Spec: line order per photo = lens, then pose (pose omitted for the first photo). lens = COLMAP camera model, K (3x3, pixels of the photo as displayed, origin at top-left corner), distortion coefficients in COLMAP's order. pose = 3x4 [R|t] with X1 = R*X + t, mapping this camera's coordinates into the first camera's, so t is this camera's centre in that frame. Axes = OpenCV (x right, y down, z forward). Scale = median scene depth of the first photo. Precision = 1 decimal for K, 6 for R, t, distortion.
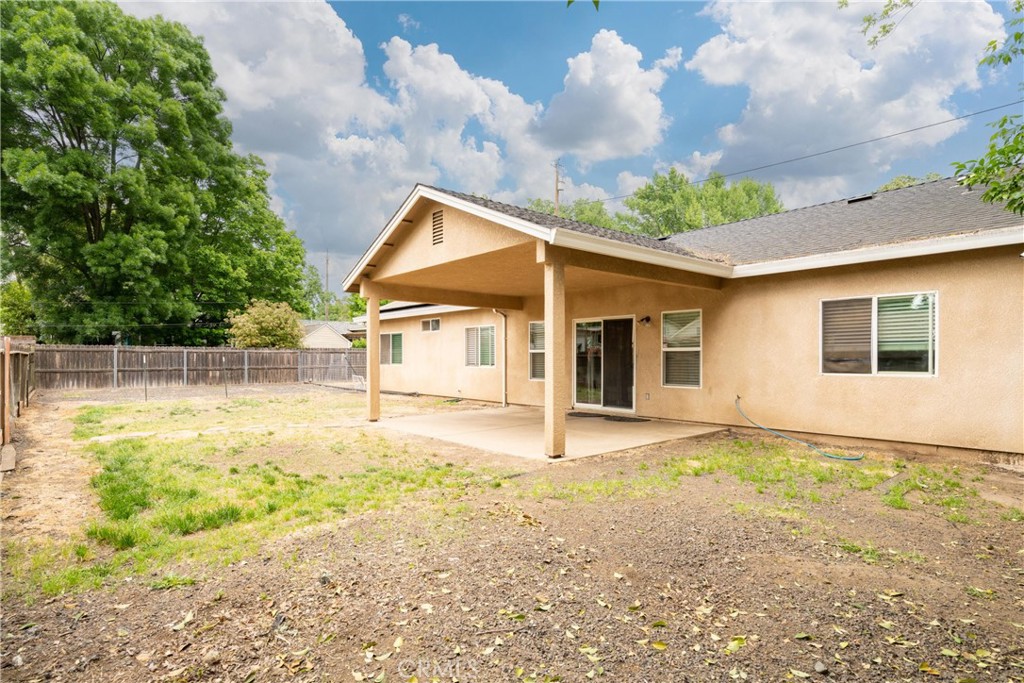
lens RADIAL K [[552.0, 0, 510.6], [0, 552.0, 351.0], [0, 0, 1]] dist [0.001339, -0.000182]
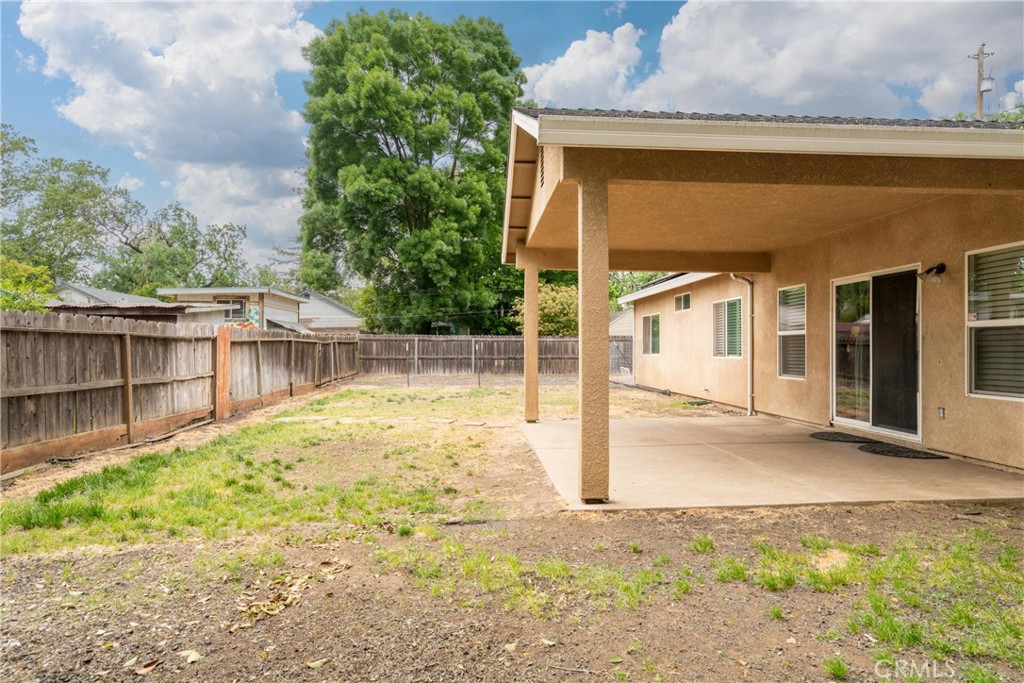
lens RADIAL K [[621.9, 0, 512.3], [0, 621.9, 334.5], [0, 0, 1]] dist [0.012190, -0.000620]
pose [[0.805751, -0.011345, -0.592146, 0.159085], [0.003908, 0.999897, -0.013839, 0.007681], [0.592241, 0.008837, 0.805712, 0.154853]]
